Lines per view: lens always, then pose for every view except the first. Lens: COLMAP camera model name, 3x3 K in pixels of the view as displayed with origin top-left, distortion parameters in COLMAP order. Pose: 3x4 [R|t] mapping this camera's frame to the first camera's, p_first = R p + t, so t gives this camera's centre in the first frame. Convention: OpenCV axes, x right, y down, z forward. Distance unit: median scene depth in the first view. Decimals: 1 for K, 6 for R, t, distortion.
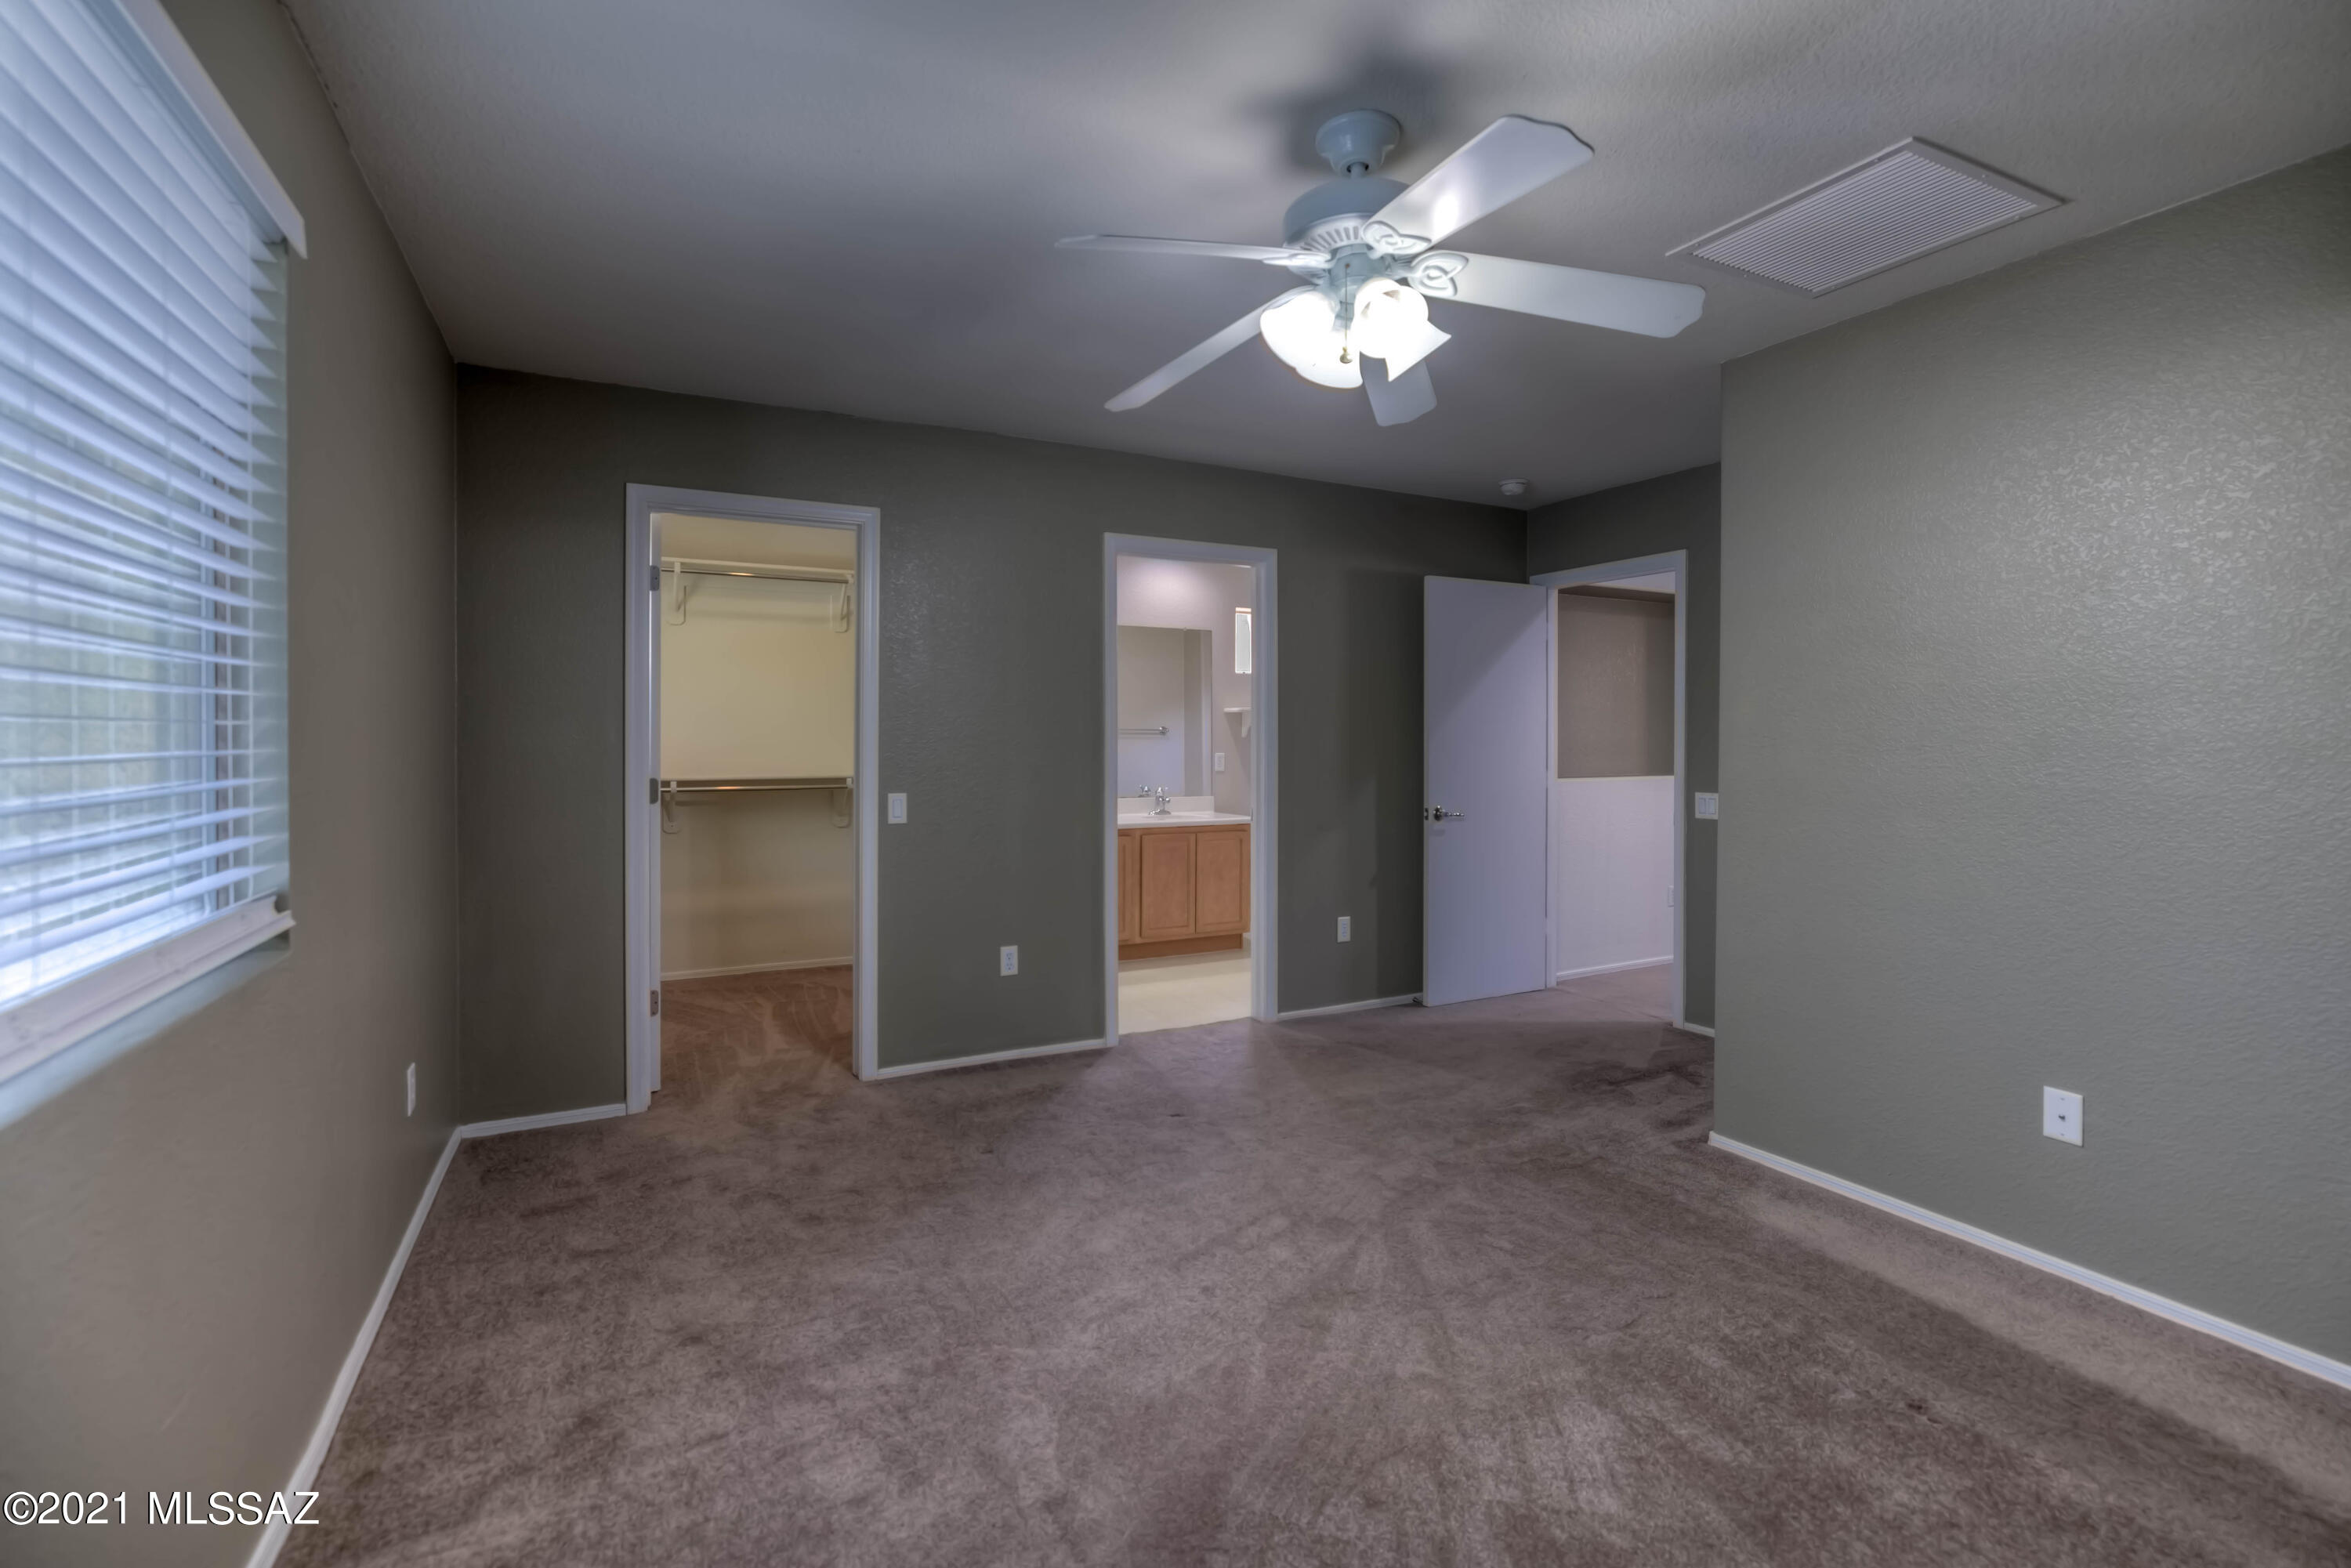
lens RADIAL K [[1031.9, 0, 1181.4], [0, 1031.9, 758.1], [0, 0, 1]] dist [-0.020748, 0.015290]
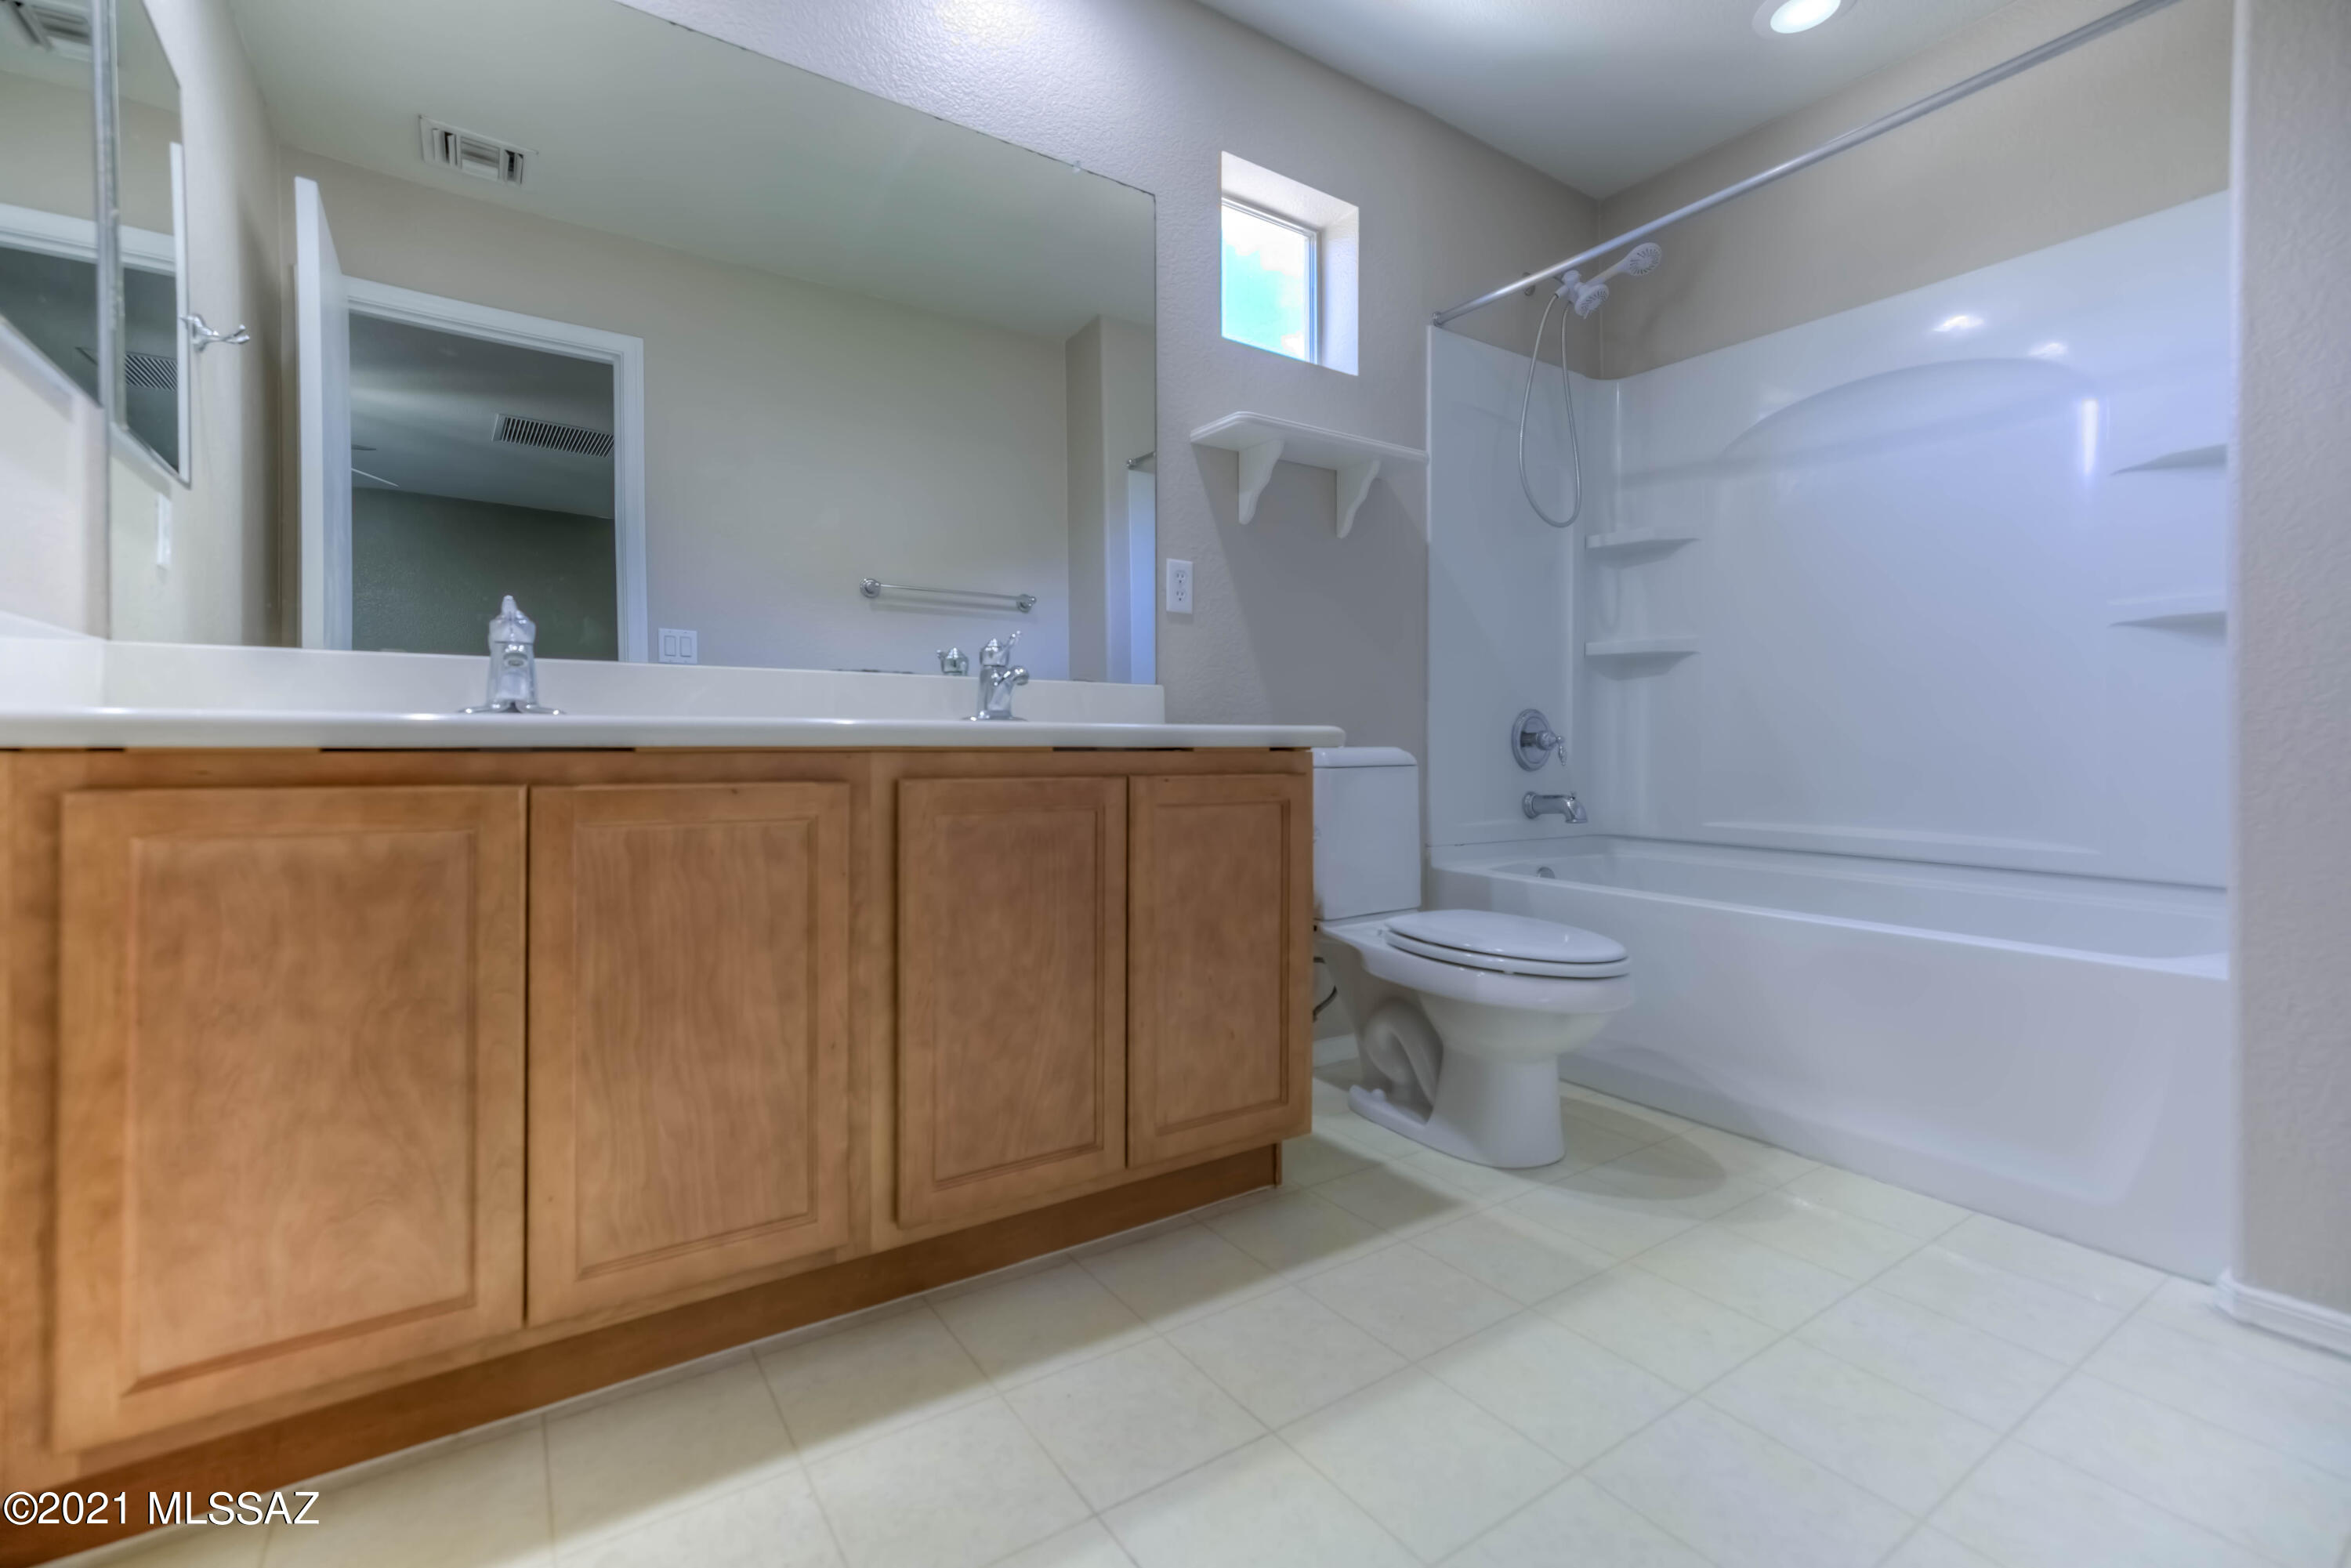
lens RADIAL K [[1031.9, 0, 1181.4], [0, 1031.9, 758.1], [0, 0, 1]] dist [-0.020748, 0.015290]
pose [[0.993066, -0.003499, 0.117503, -0.001887], [0.004435, 0.999960, -0.007710, 0.066655], [-0.117472, 0.008178, 0.993043, 0.705801]]
